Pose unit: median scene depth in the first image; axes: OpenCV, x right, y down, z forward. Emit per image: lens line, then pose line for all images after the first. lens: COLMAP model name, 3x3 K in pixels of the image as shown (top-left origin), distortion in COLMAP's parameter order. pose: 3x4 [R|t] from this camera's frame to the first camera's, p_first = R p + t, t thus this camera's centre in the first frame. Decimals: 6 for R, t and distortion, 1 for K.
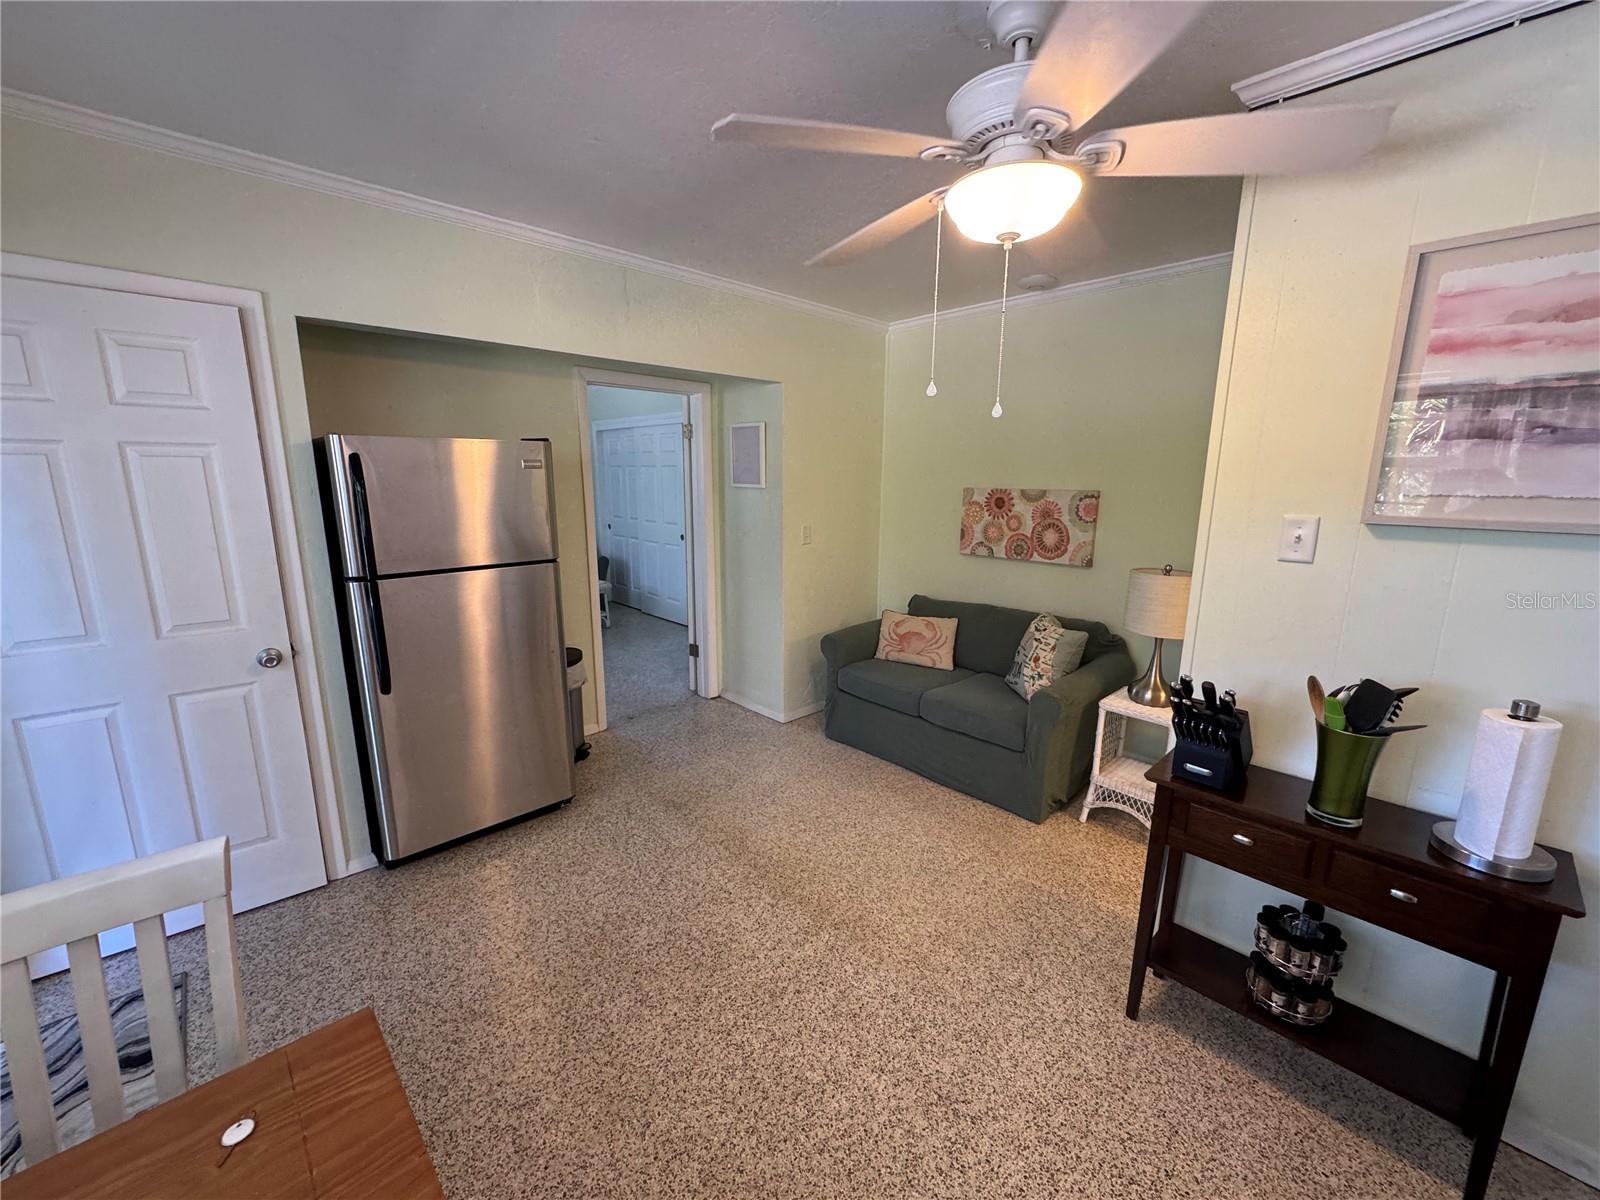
lens RADIAL K [[631.2, 0, 800.0], [0, 631.2, 600.0], [0, 0, 1]] dist [-0.001812, -0.000442]
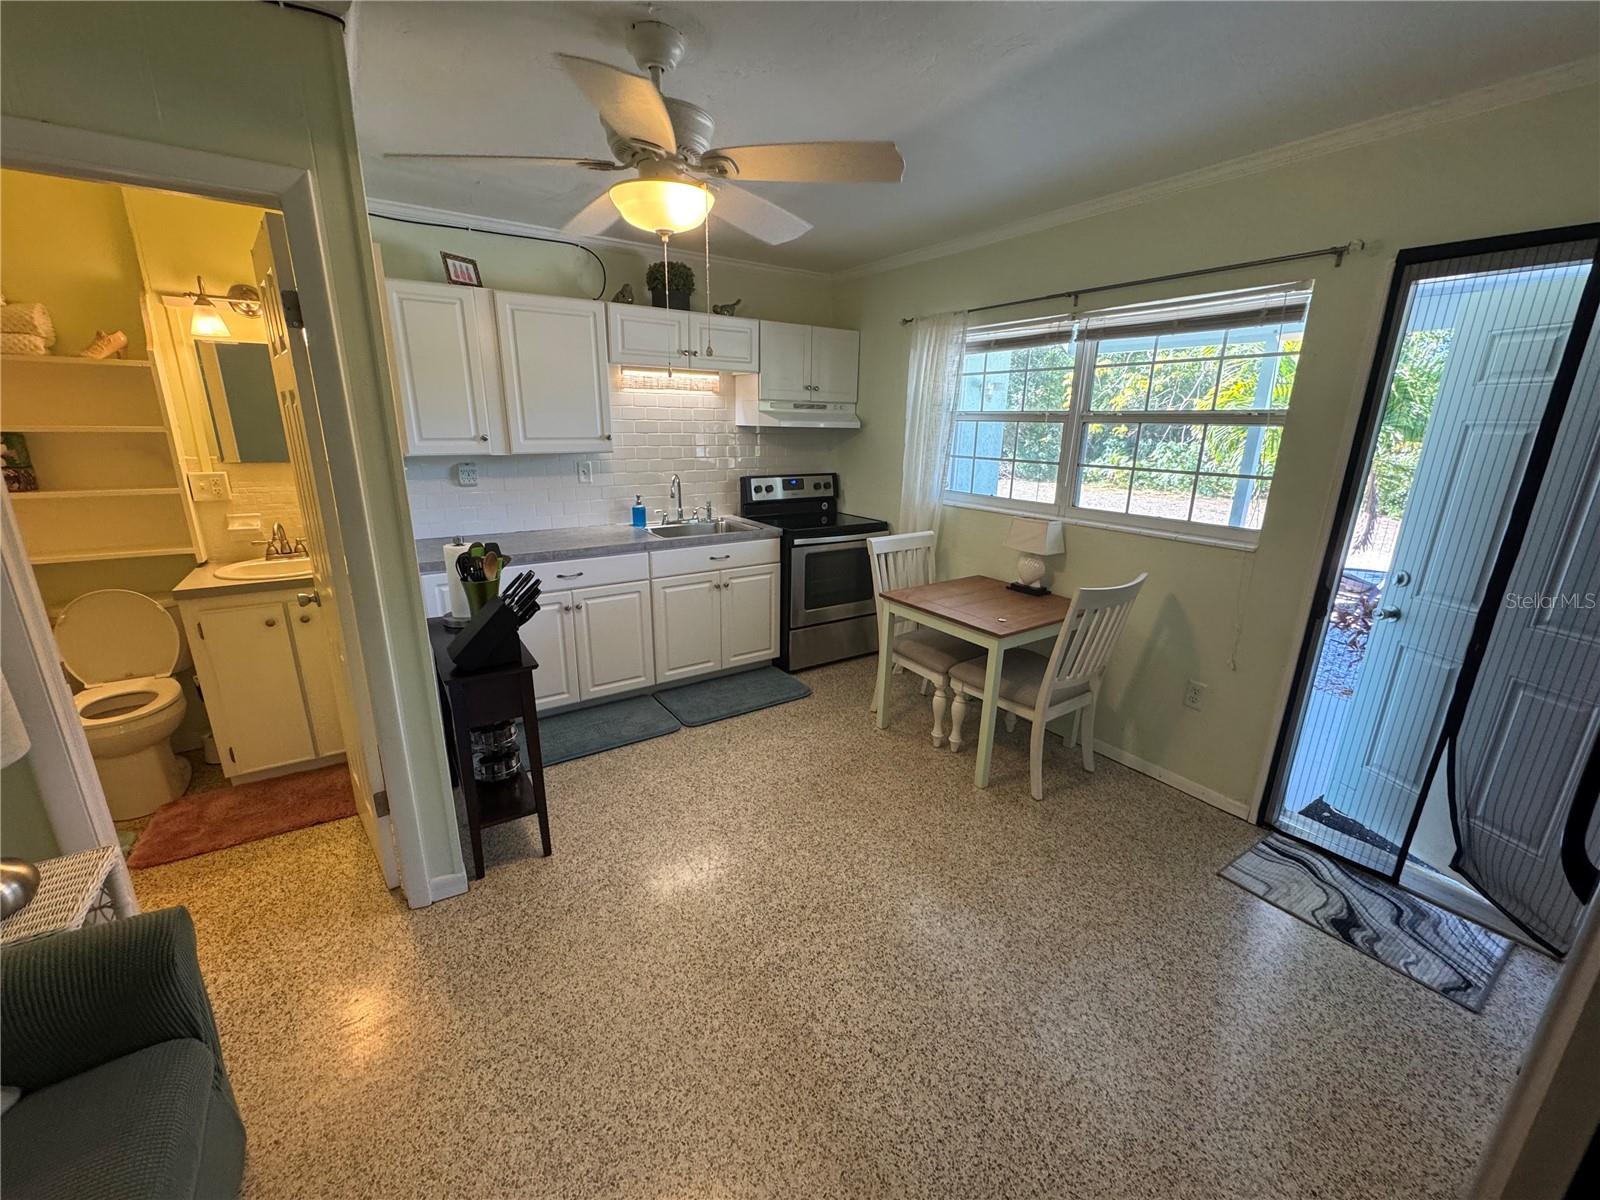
lens RADIAL K [[631.2, 0, 800.0], [0, 631.2, 600.0], [0, 0, 1]] dist [-0.001812, -0.000442]
pose [[-0.985021, -0.069869, 0.157643, -0.120133], [0.009473, 0.890923, 0.454056, -0.317108], [-0.172172, 0.448748, -0.876916, 1.547170]]
